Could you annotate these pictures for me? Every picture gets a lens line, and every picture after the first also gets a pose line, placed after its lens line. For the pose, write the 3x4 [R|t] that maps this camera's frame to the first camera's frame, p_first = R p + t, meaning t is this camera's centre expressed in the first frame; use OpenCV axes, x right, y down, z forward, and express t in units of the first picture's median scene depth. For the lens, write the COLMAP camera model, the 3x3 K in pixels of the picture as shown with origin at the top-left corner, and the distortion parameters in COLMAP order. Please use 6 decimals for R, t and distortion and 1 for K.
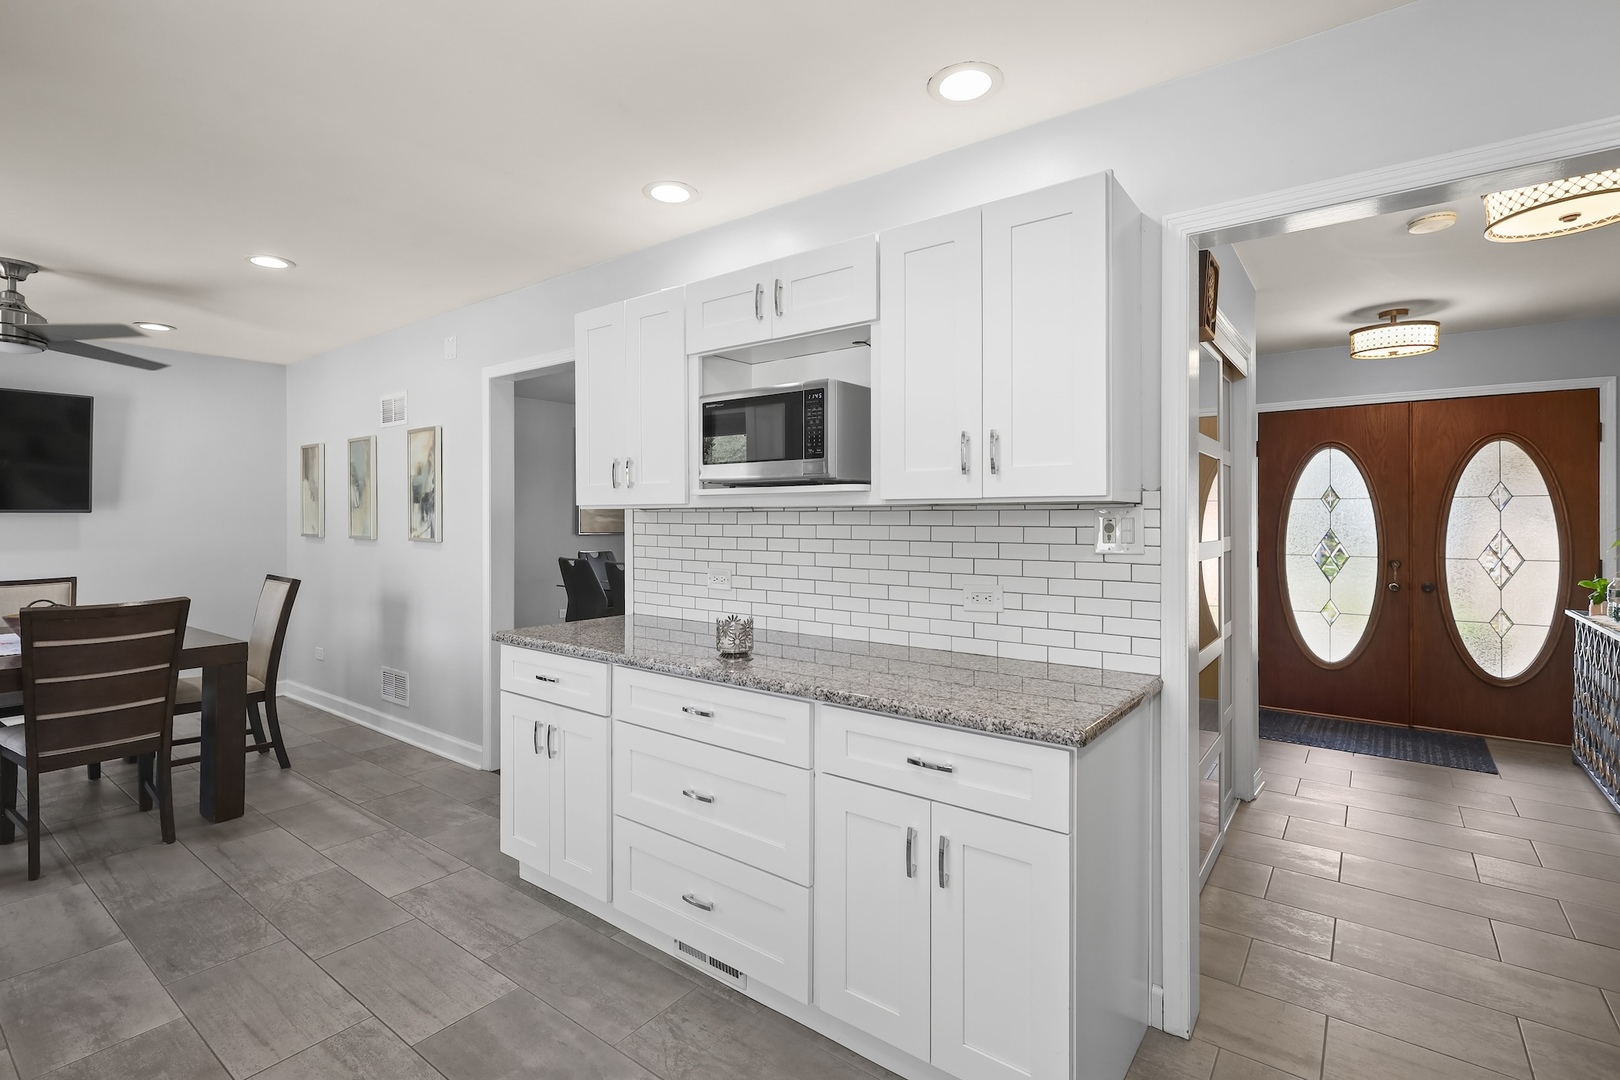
lens RADIAL K [[752.6, 0, 807.1], [0, 752.6, 516.5], [0, 0, 1]] dist [-0.002823, 0.000275]
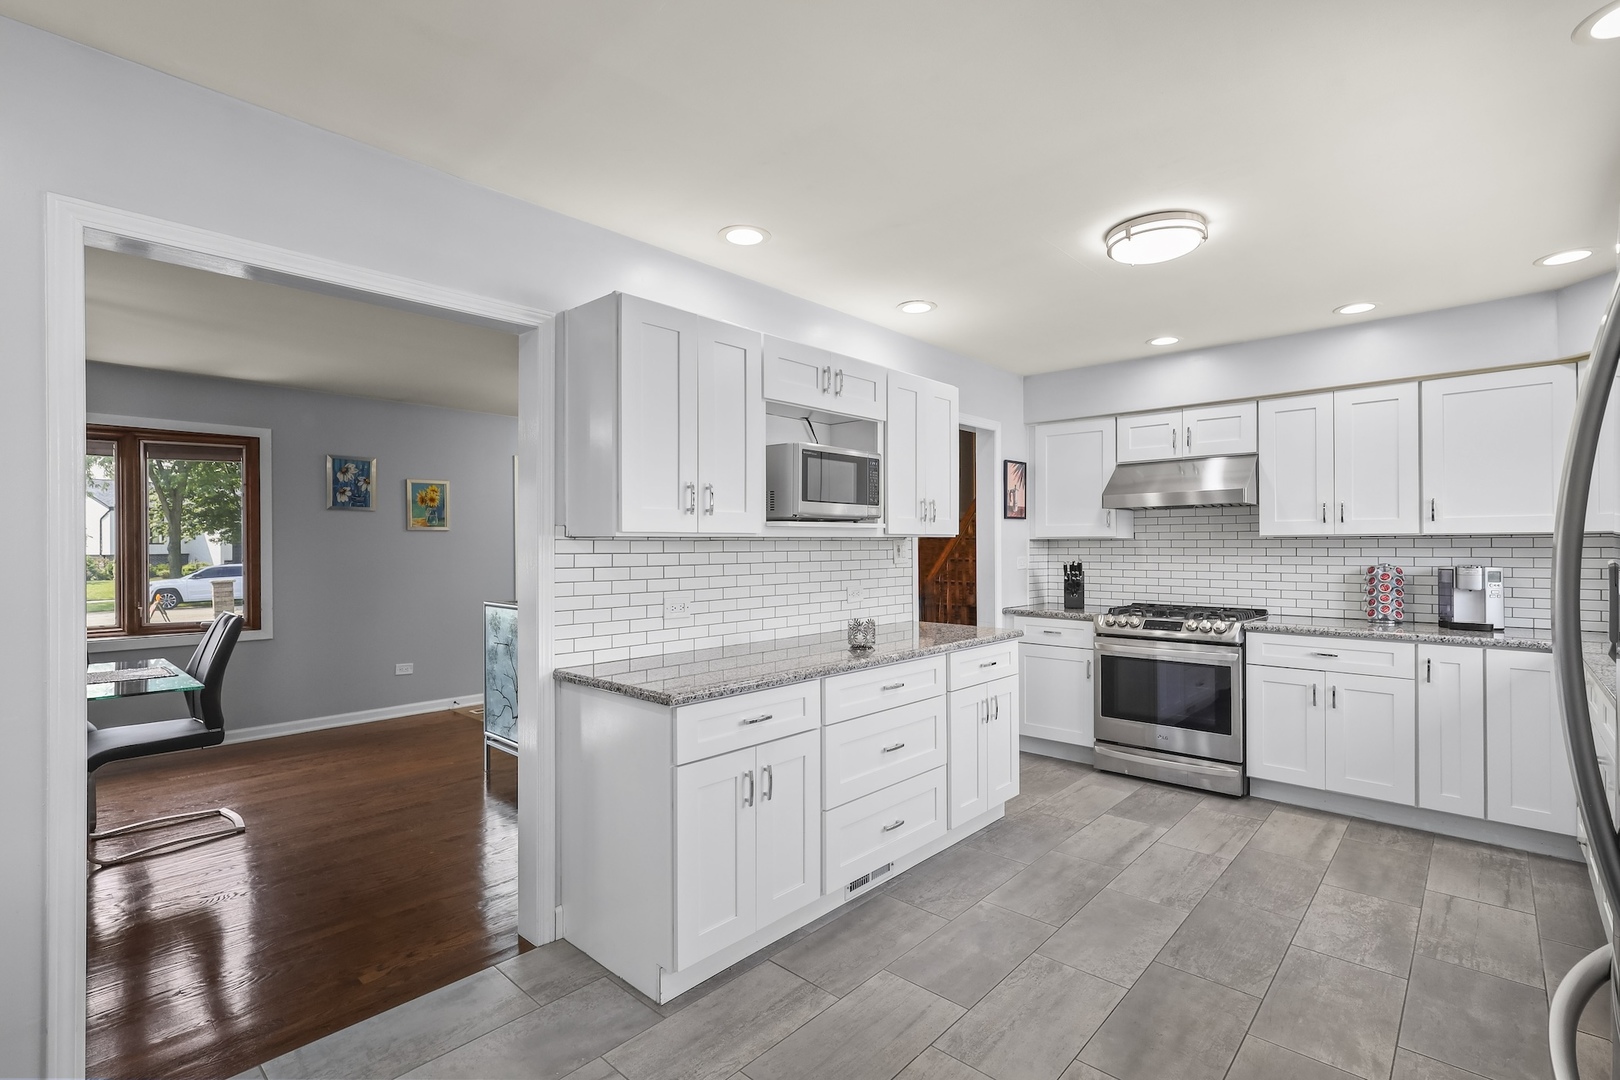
lens RADIAL K [[752.6, 0, 799.1], [0, 752.6, 541.4], [0, 0, 1]] dist [-0.002823, 0.000275]
pose [[0.097113, 0.002517, 0.995270, -0.831646], [0.002718, 0.999992, -0.002794, -0.001274], [-0.995270, 0.002977, 0.097106, 0.562891]]
